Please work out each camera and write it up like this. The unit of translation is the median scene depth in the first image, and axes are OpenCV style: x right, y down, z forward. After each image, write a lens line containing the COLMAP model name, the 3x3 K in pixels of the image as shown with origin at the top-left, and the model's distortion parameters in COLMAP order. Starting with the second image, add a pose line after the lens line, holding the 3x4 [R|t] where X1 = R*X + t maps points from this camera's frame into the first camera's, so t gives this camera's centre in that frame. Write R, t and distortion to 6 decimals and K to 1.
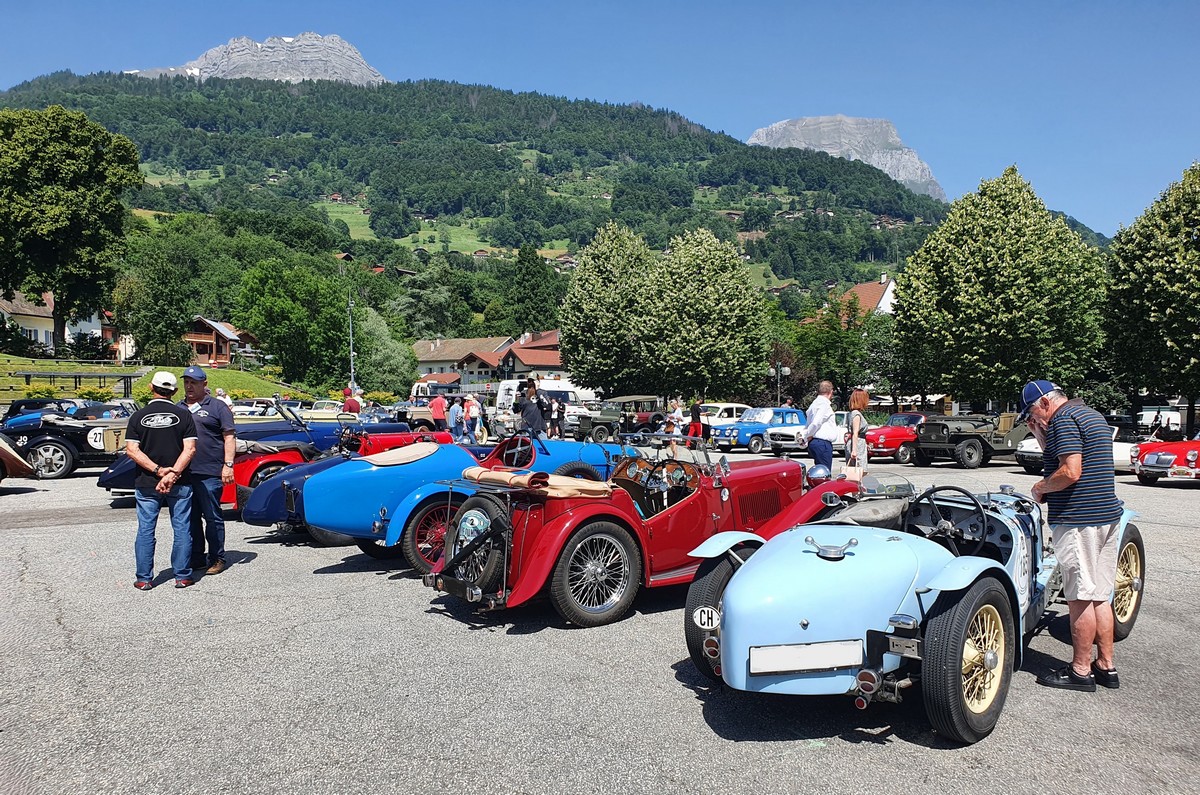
lens RADIAL K [[930.9, 0, 593.8], [0, 930.9, 460.9], [0, 0, 1]] dist [0.038818, -0.036739]
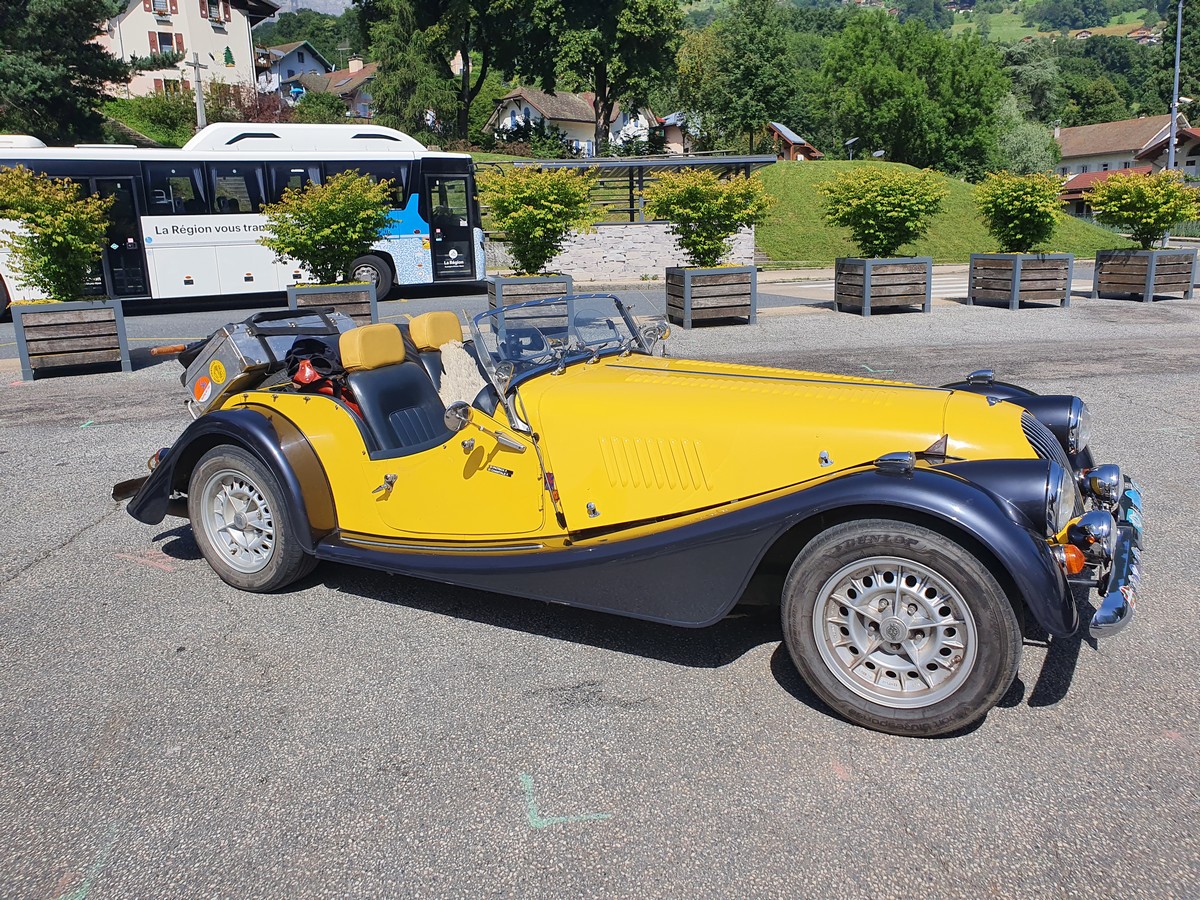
lens RADIAL K [[931.4, 0, 600.0], [0, 931.4, 450.0], [0, 0, 1]] dist [-0.000619, 0.031360]
pose [[0.867461, 0.087880, -0.489681, -0.139856], [-0.001985, 0.984879, 0.173233, -0.014881], [0.497501, -0.149300, 0.854519, 0.246672]]
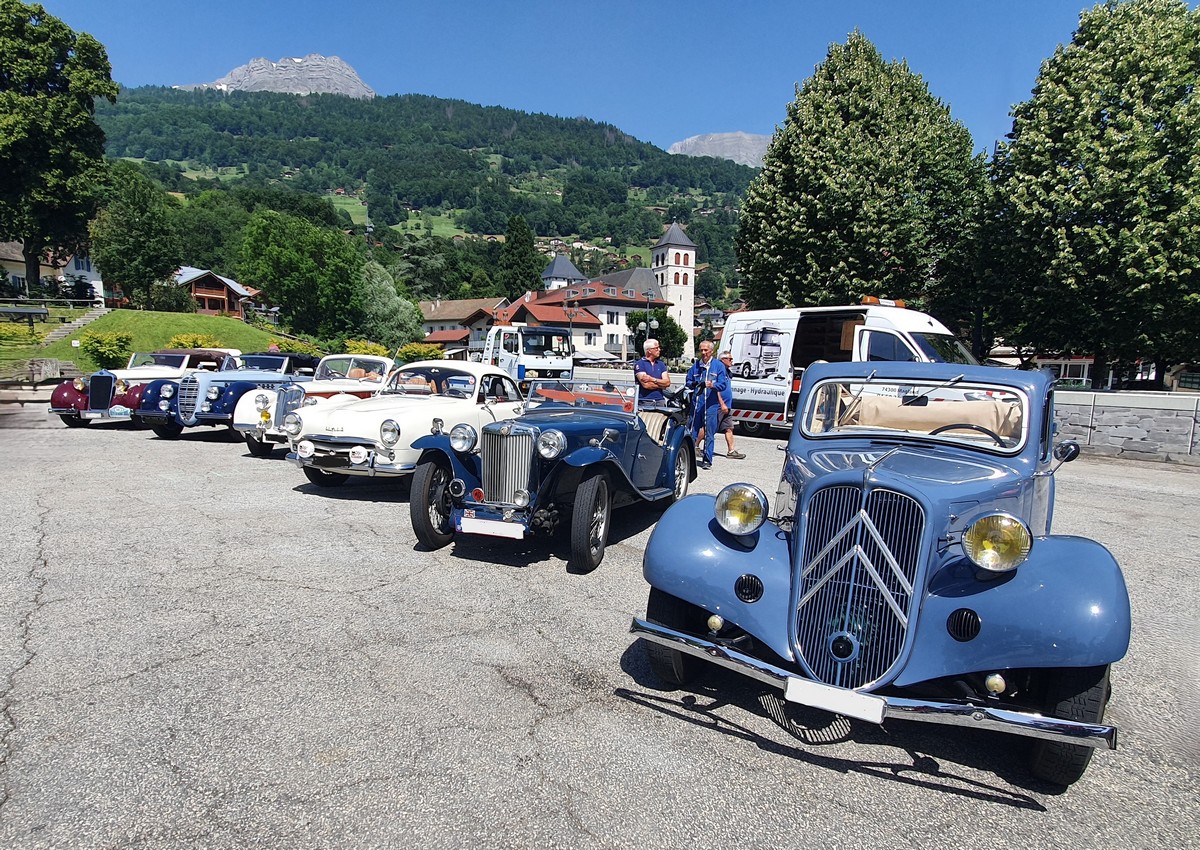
lens RADIAL K [[716.5, 0, 560.2], [0, 716.5, 493.6], [0, 0, 1]] dist [-0.003301, 0.000180]
pose [[0.999722, 0.007558, 0.022336, -0.060604], [-0.010178, 0.992773, 0.119575, -0.012633], [-0.021271, -0.119769, 0.992574, 0.207750]]
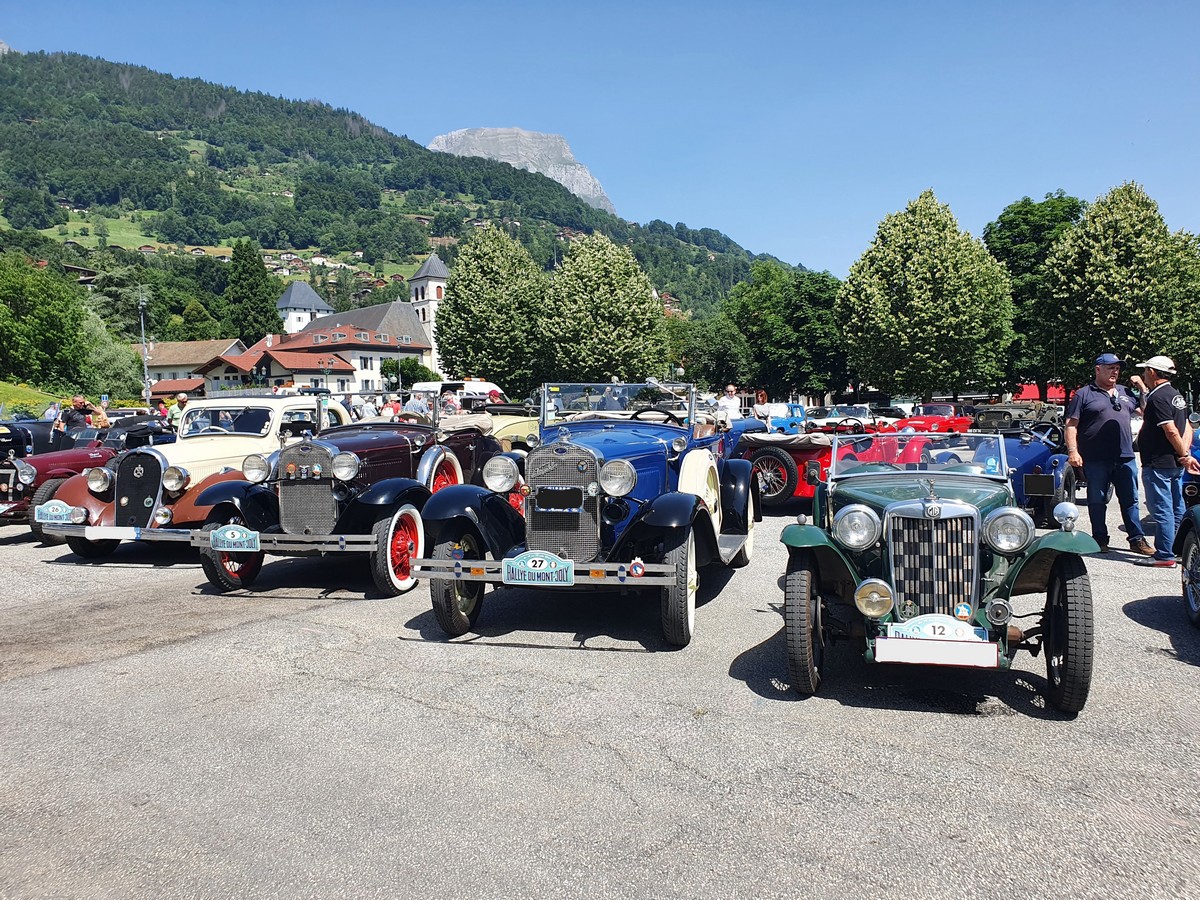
lens RADIAL K [[931.4, 0, 600.0], [0, 931.4, 450.0], [0, 0, 1]] dist [-0.000619, 0.031360]
pose [[0.945788, -0.037410, 0.322624, -0.073746], [0.042568, 0.999054, -0.008943, -0.000363], [-0.321984, 0.022192, 0.946485, 0.011418]]
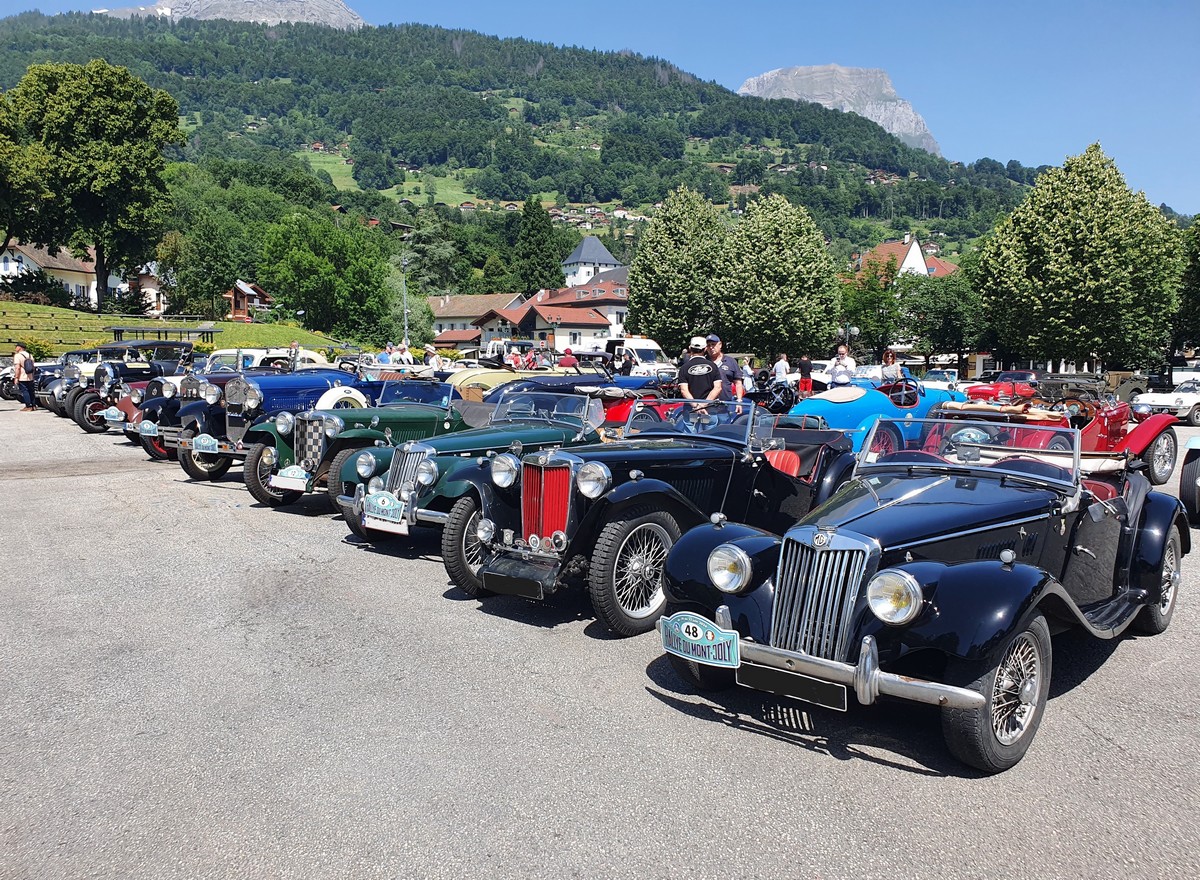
lens RADIAL K [[943.2, 0, 589.4], [0, 943.2, 464.0], [0, 0, 1]] dist [0.012497, 0.008984]
pose [[0.999935, 0.005216, 0.010111, -0.034813], [-0.005690, 0.998859, 0.047421, 0.001944], [-0.009853, -0.047476, 0.998824, -0.025998]]
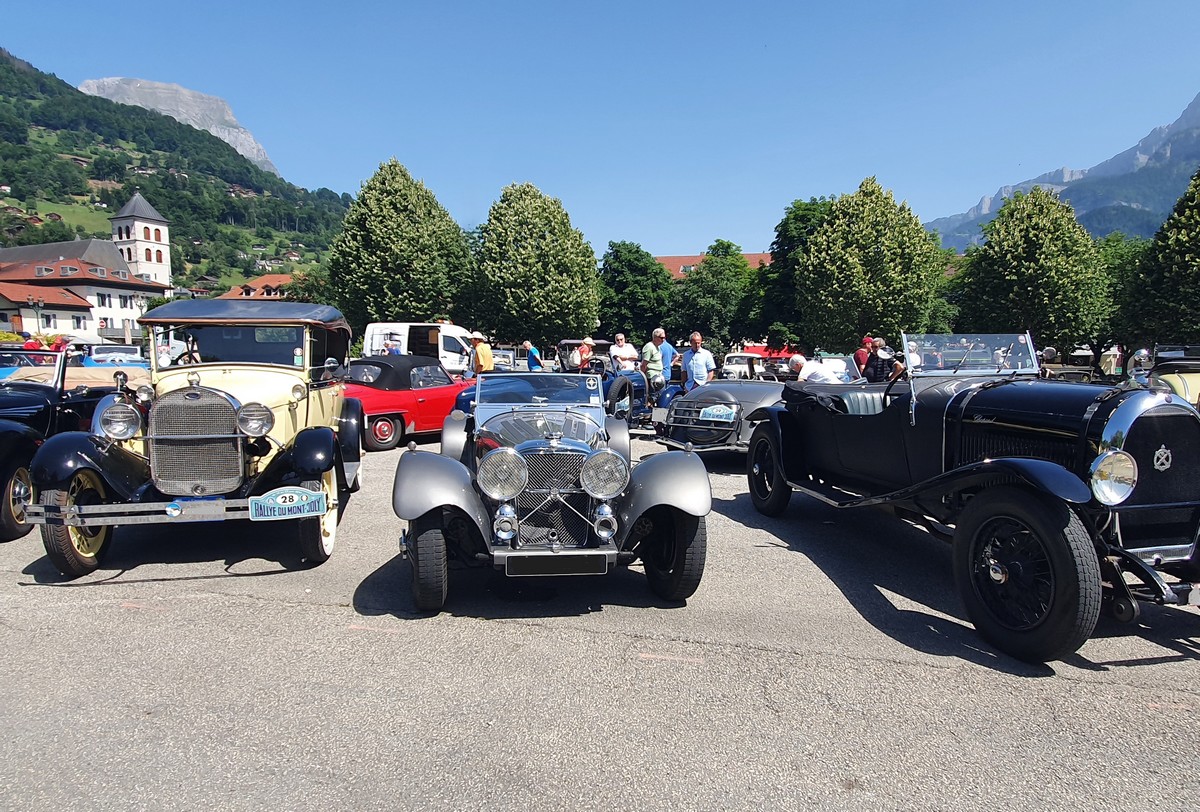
lens RADIAL K [[750.4, 0, 618.6], [0, 750.4, 452.3], [0, 0, 1]] dist [-0.013685, -0.003932]
pose [[0.724577, -0.083663, 0.684097, -0.134467], [0.032816, 0.995667, 0.087008, -0.006165], [-0.688412, -0.040595, 0.724183, 0.105356]]
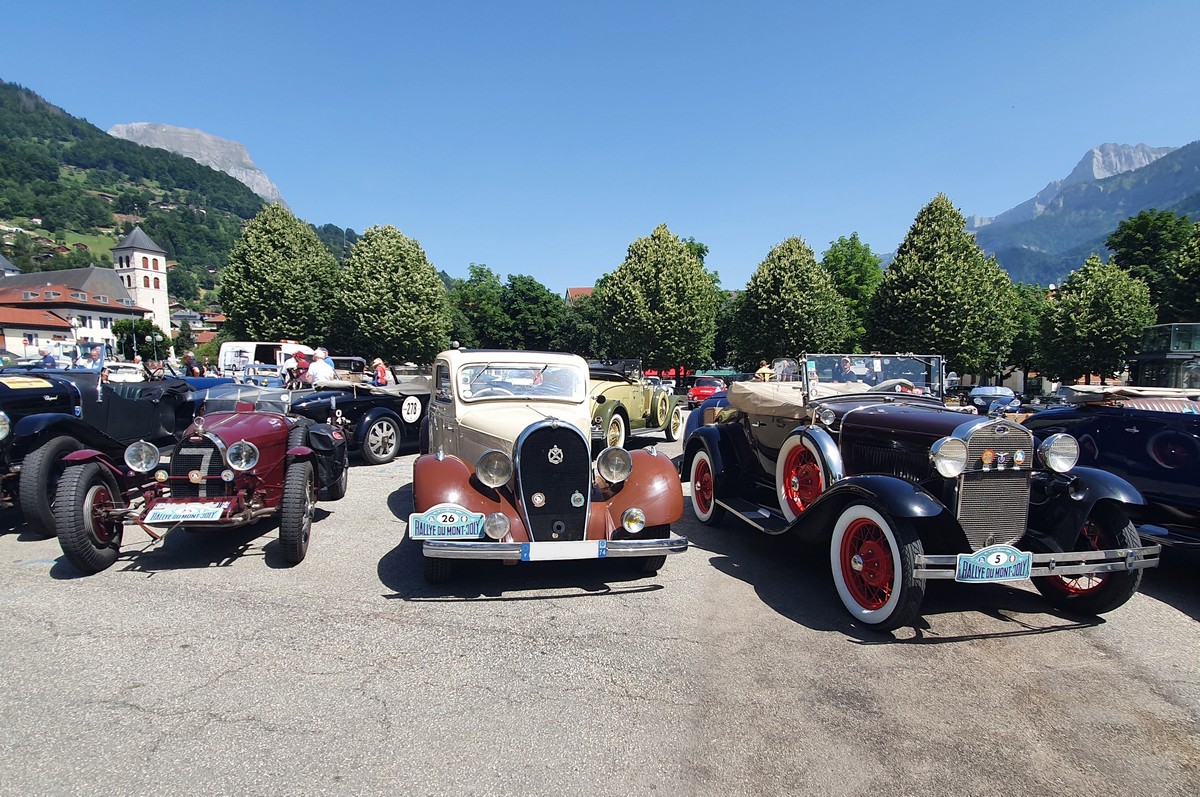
lens RADIAL K [[655.9, 0, 618.2], [0, 655.9, 448.6], [0, 0, 1]] dist [-0.000011, -0.013993]
pose [[0.696330, -0.073238, 0.713976, -0.102468], [0.029640, 0.996866, 0.073349, -0.002995], [-0.717110, -0.029913, 0.696318, 0.059186]]
